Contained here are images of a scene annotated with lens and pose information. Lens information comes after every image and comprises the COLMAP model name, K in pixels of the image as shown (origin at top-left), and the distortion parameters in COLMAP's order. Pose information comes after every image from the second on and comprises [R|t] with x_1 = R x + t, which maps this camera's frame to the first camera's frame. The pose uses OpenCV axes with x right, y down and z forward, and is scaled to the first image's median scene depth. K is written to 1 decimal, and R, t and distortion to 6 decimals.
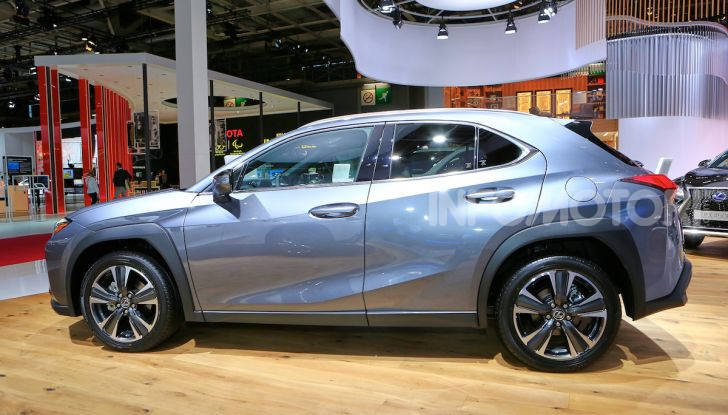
lens RADIAL K [[511.5, 0, 363.4], [0, 511.5, 210.0], [0, 0, 1]] dist [-0.053944, 0.001591]
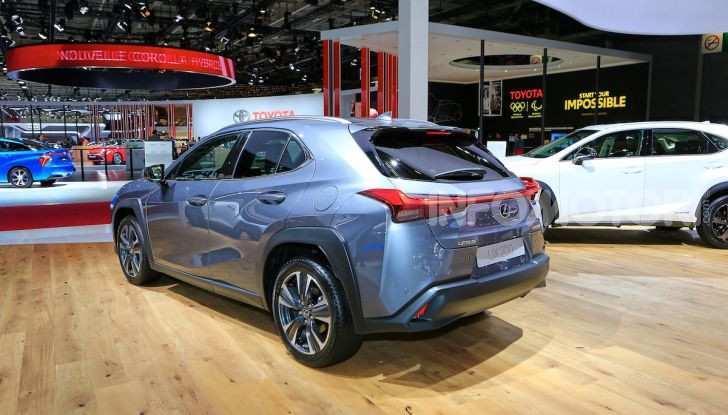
lens RADIAL K [[572.9, 0, 363.9], [0, 572.9, 209.3], [0, 0, 1]] dist [-0.045725, 0.011959]
pose [[0.803815, 0.094816, -0.587274, 0.199690], [-0.058223, 0.995016, 0.080956, -0.020482], [0.592023, -0.030881, 0.805329, 0.014626]]
